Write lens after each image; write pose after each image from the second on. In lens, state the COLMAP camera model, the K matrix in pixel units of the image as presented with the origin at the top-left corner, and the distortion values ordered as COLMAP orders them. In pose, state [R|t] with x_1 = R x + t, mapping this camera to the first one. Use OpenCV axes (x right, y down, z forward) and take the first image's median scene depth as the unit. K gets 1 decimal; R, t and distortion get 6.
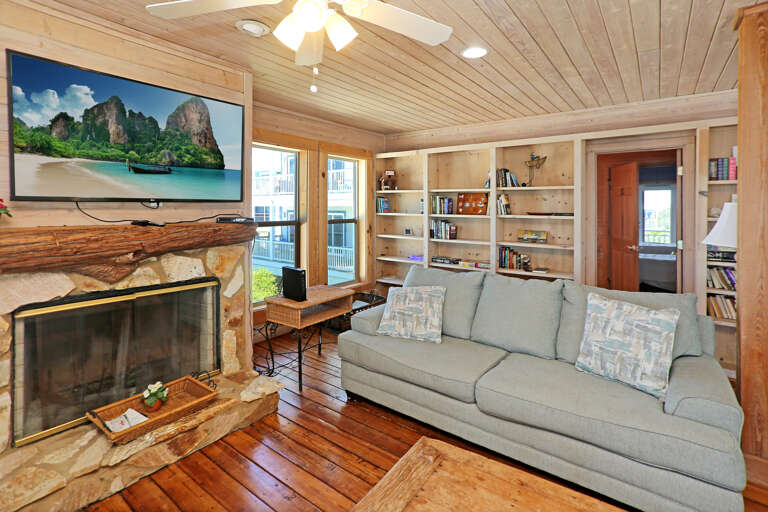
lens RADIAL K [[382.2, 0, 381.8], [0, 382.2, 212.7], [0, 0, 1]] dist [-0.019191, 0.021681]
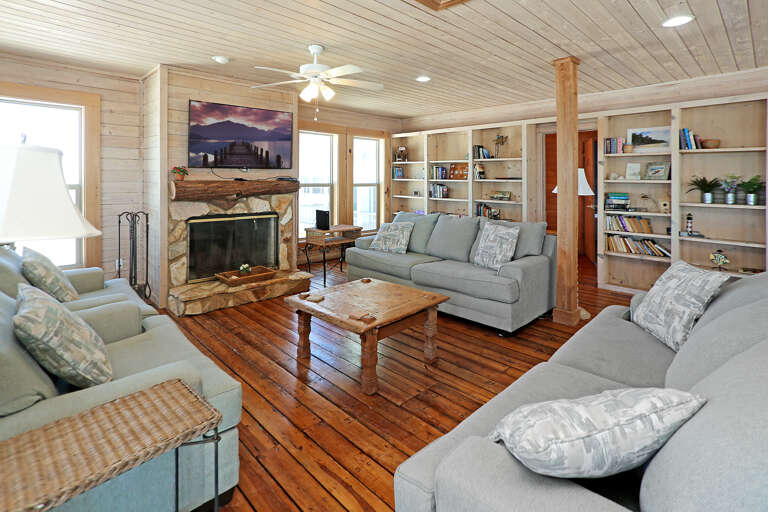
lens RADIAL K [[397.5, 0, 382.3], [0, 397.5, 178.5], [0, 0, 1]] dist [-0.002945, -0.000231]
pose [[0.988111, 0.000971, -0.153741, 0.199665], [-0.003619, 0.999850, -0.016945, 0.027561], [0.153701, 0.017300, 0.987966, -0.447411]]
